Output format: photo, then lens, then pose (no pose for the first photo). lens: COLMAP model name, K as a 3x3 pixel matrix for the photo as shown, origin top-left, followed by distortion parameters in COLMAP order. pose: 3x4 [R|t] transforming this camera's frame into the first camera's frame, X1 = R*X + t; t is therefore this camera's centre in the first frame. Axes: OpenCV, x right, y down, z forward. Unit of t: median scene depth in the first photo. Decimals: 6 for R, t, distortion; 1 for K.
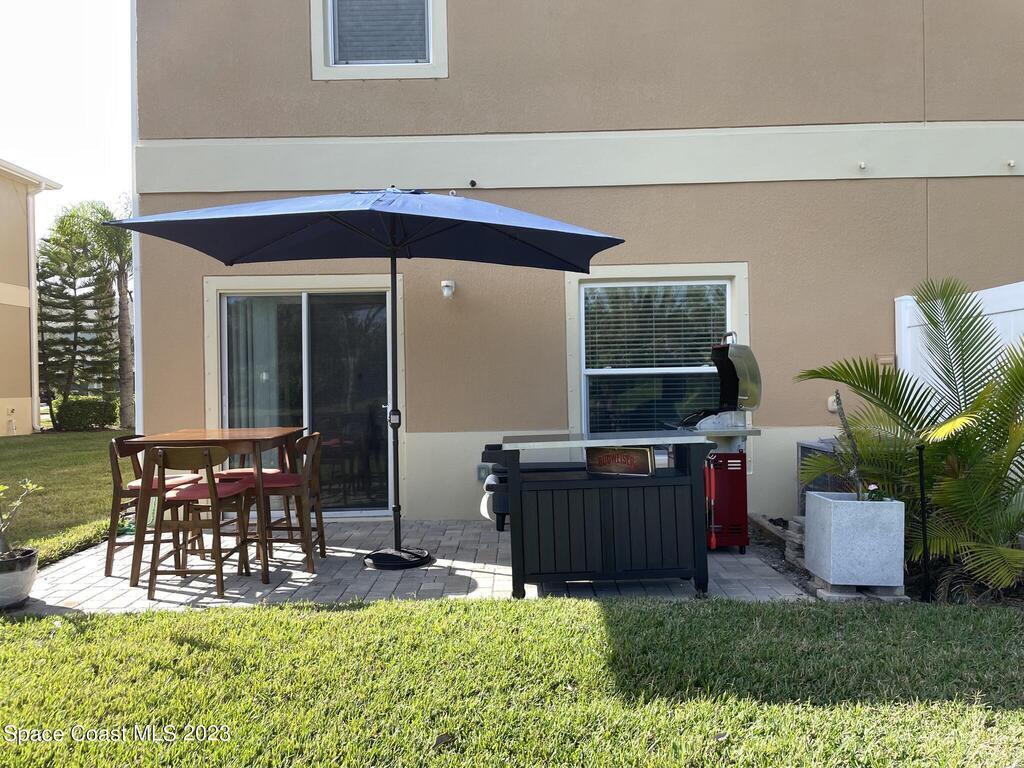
lens RADIAL K [[772.8, 0, 514.2], [0, 772.8, 382.6], [0, 0, 1]] dist [0.073915, -0.092998]
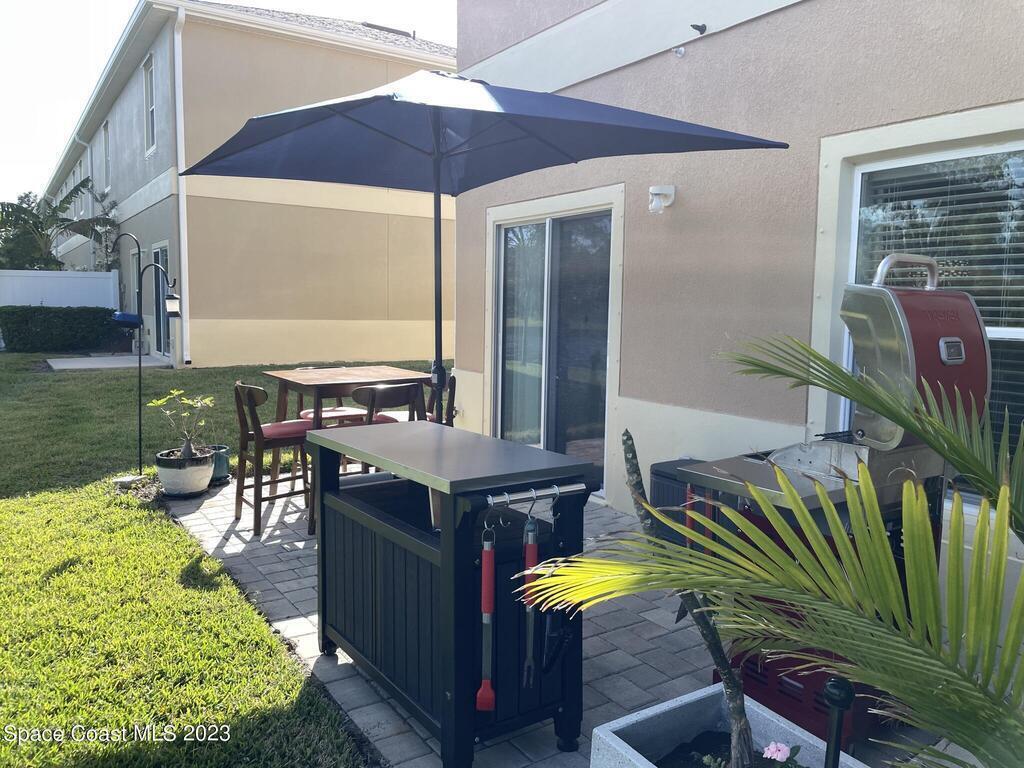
lens RADIAL K [[772.8, 0, 512.4], [0, 772.8, 380.6], [0, 0, 1]] dist [0.073915, -0.092998]
pose [[0.556444, 0.105304, -0.824185, 0.609977], [-0.030017, 0.993837, 0.106714, -0.041619], [0.830343, -0.034641, 0.556175, 0.702101]]
